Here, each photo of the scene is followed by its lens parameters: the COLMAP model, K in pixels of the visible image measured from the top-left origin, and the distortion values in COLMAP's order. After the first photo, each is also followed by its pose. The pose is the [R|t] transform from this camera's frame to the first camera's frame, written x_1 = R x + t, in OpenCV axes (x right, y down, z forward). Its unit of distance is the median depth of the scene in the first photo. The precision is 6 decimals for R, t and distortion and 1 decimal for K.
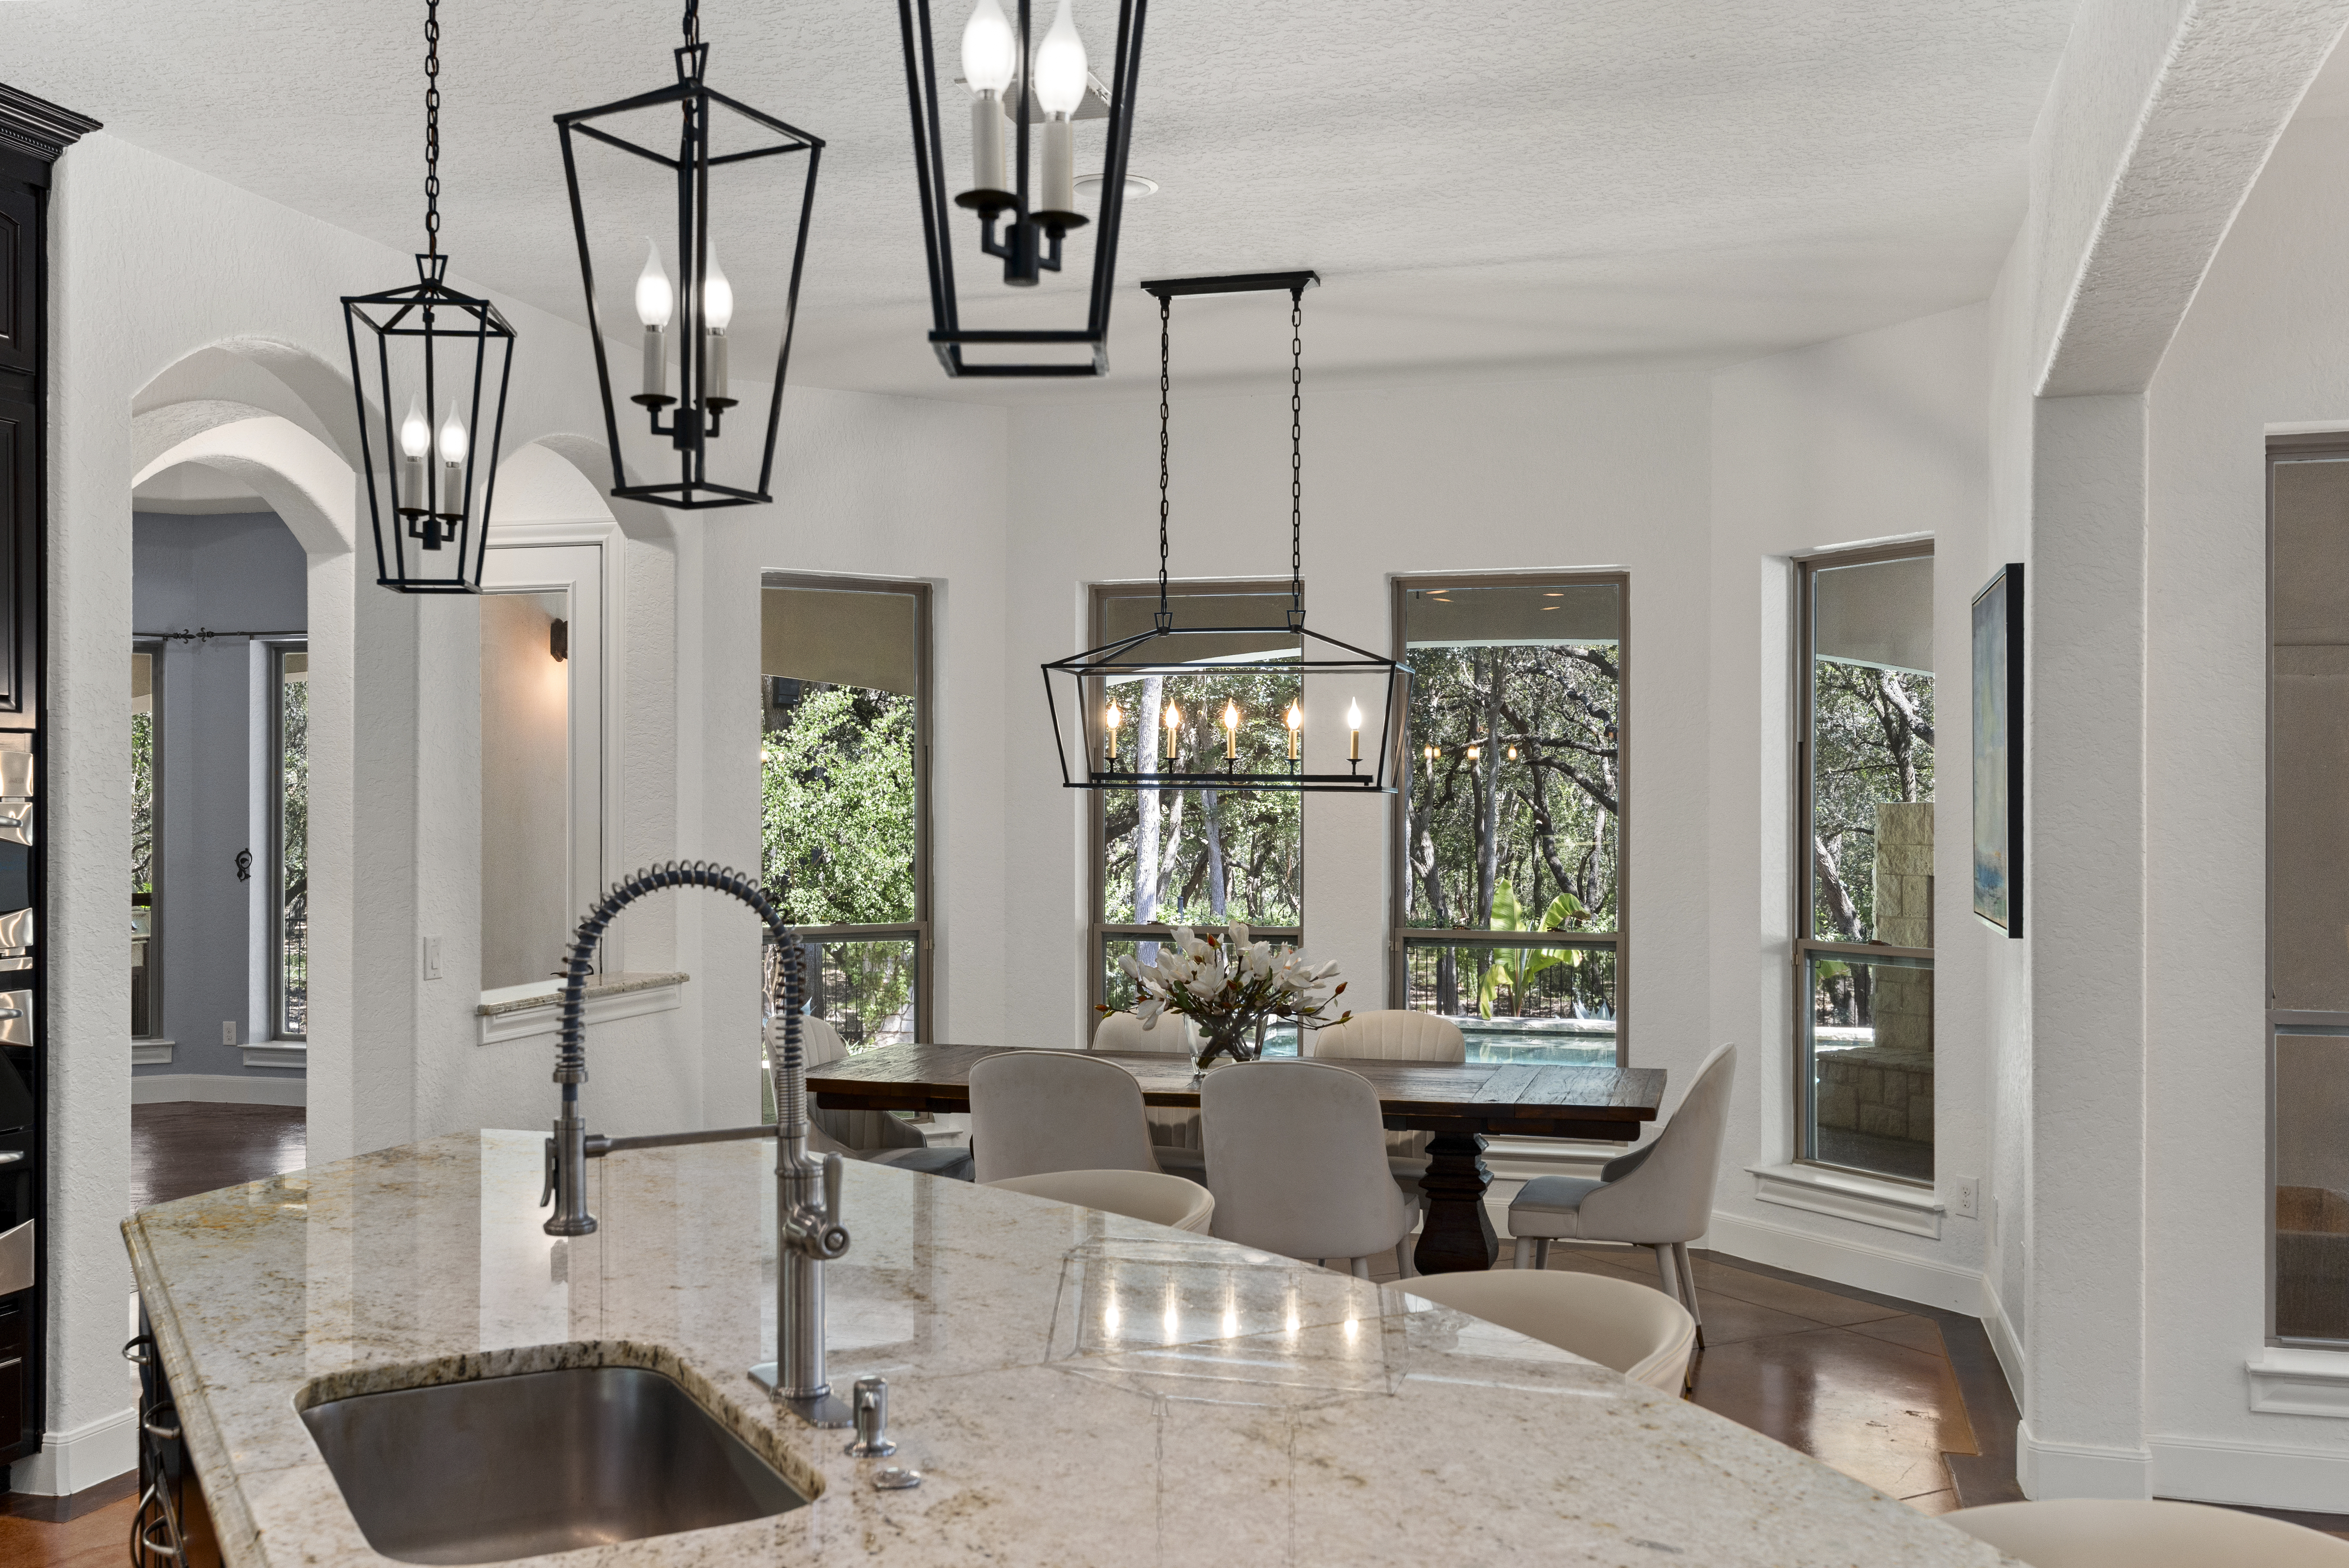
lens RADIAL K [[2140.8, 0, 1174.5], [0, 2140.8, 784.0], [0, 0, 1]] dist [0.002003, 0.000033]
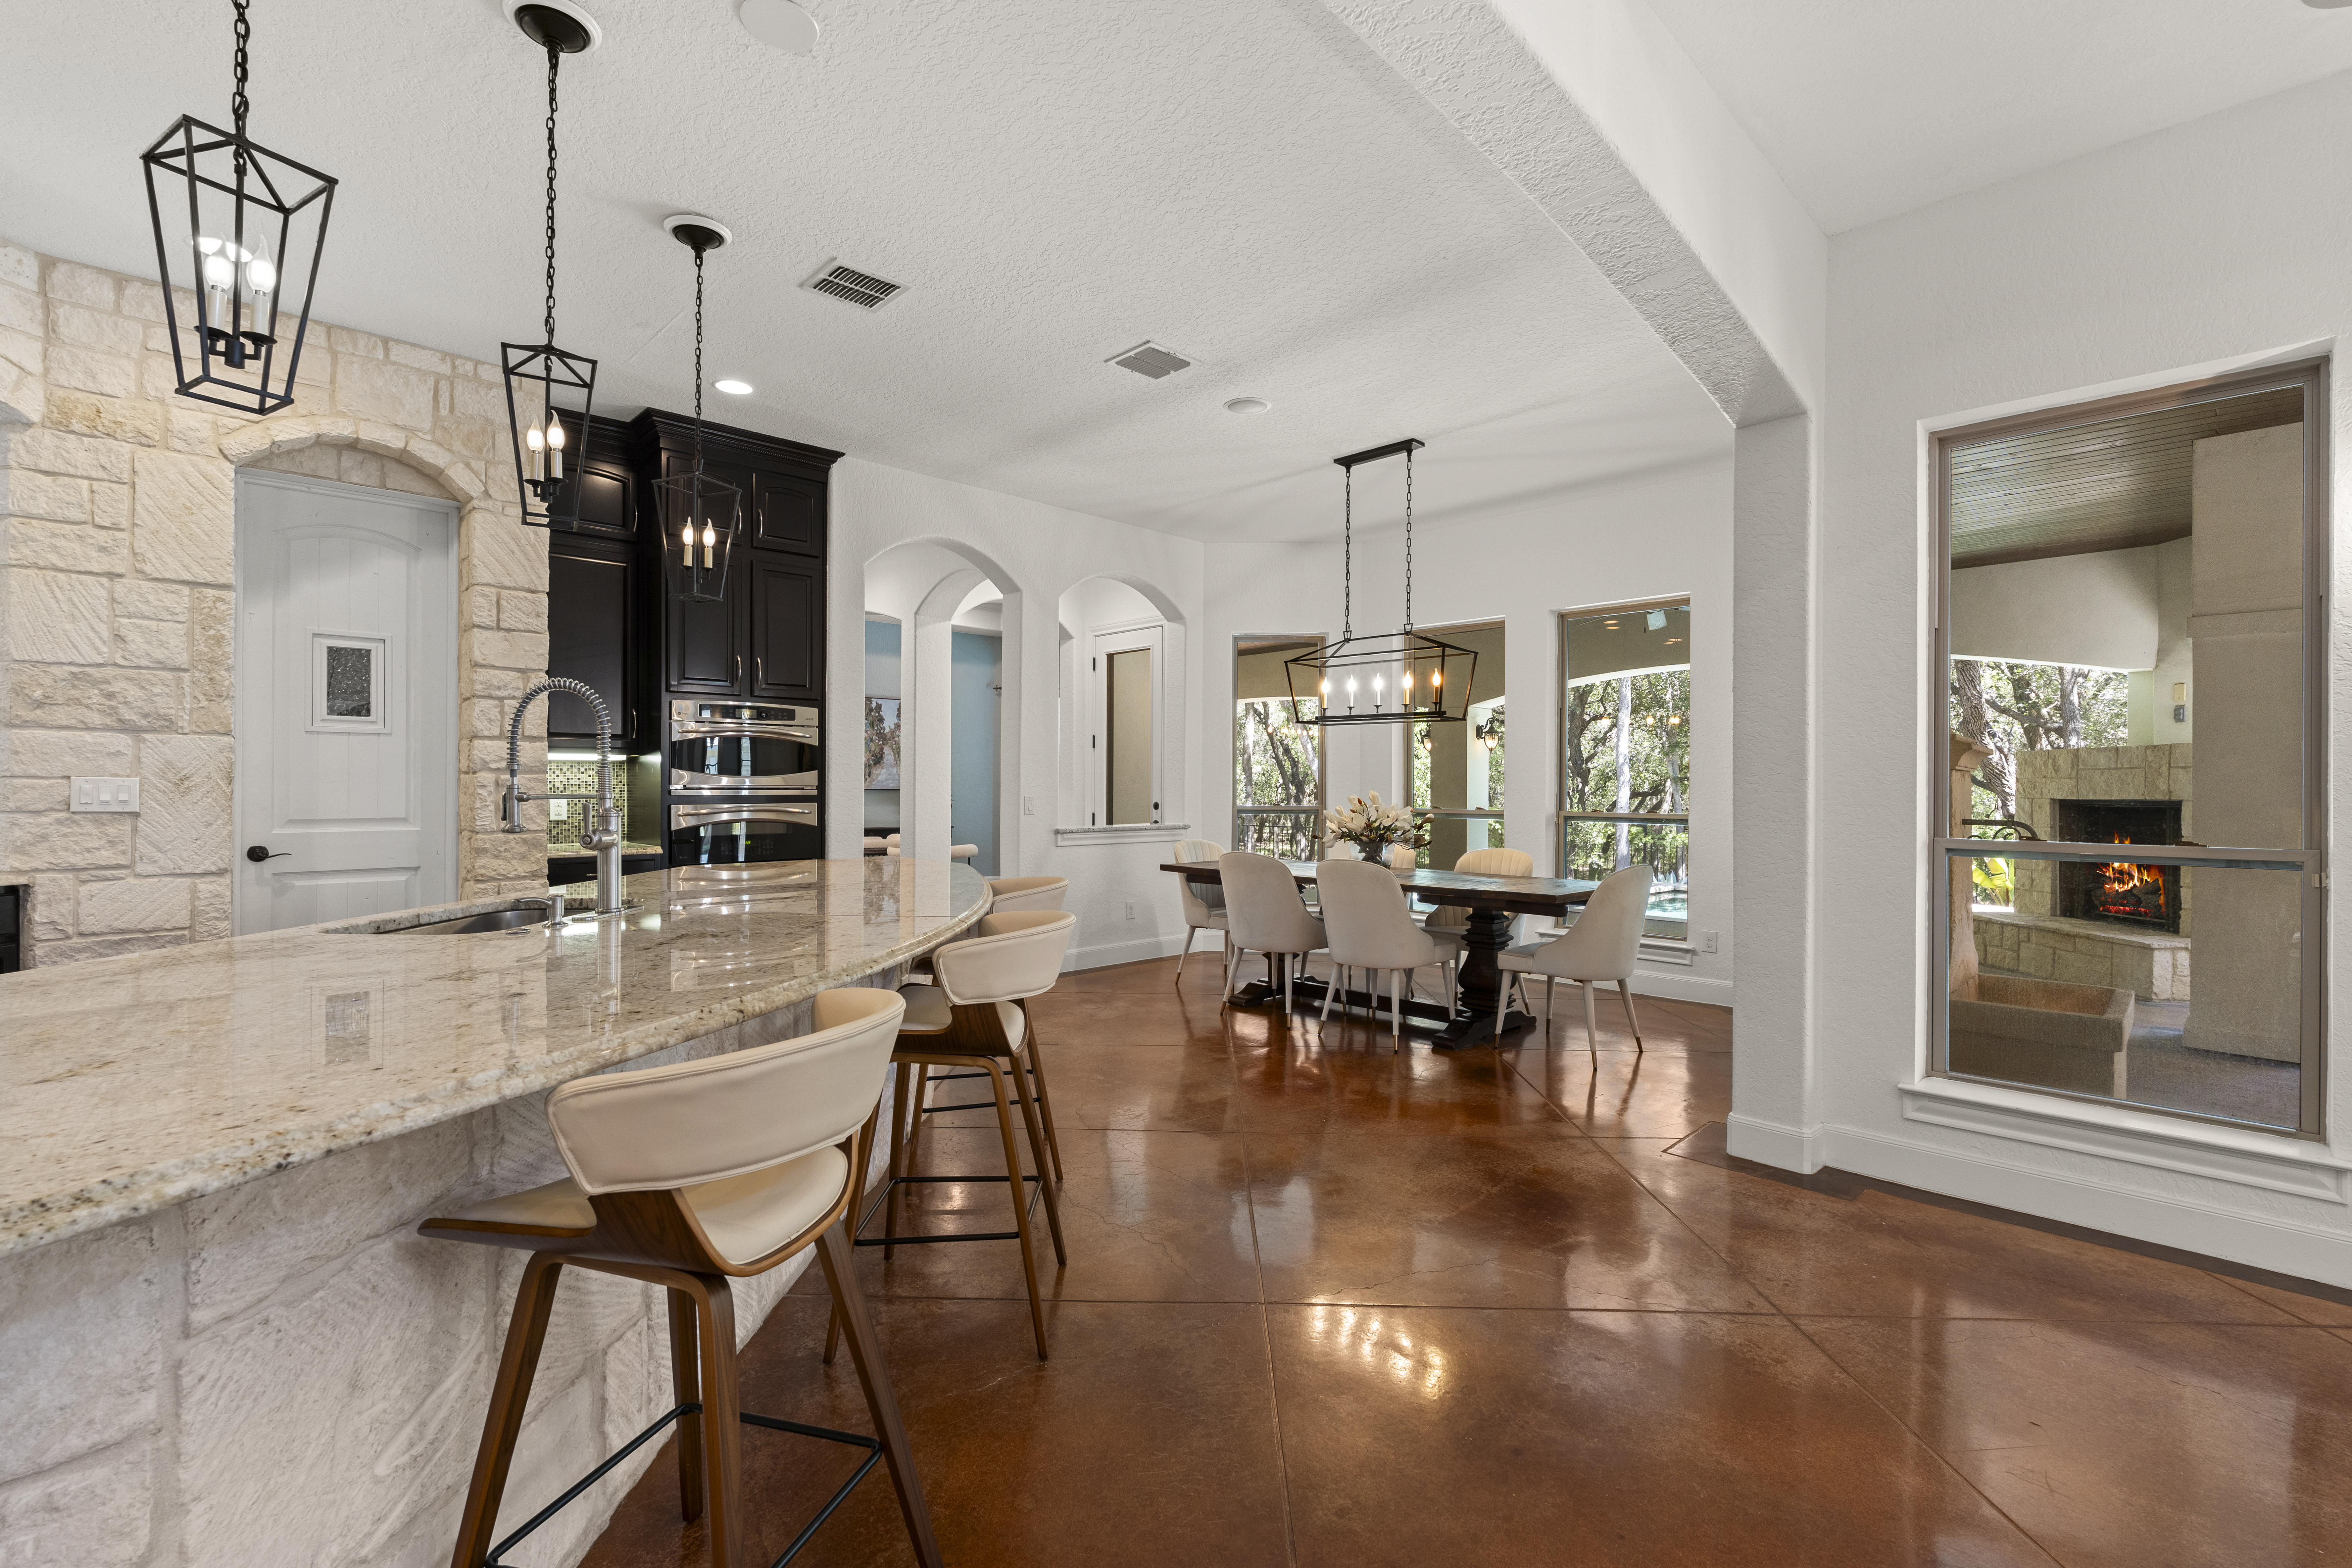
lens RADIAL K [[1031.1, 0, 1176.0], [0, 1031.1, 784.0], [0, 0, 1]] dist [-0.001605, 0.000172]
pose [[0.866017, 0.001632, -0.500013, 0.277458], [0.000046, 0.999994, 0.003343, 0.045542], [0.500015, -0.002918, 0.866012, 0.111581]]
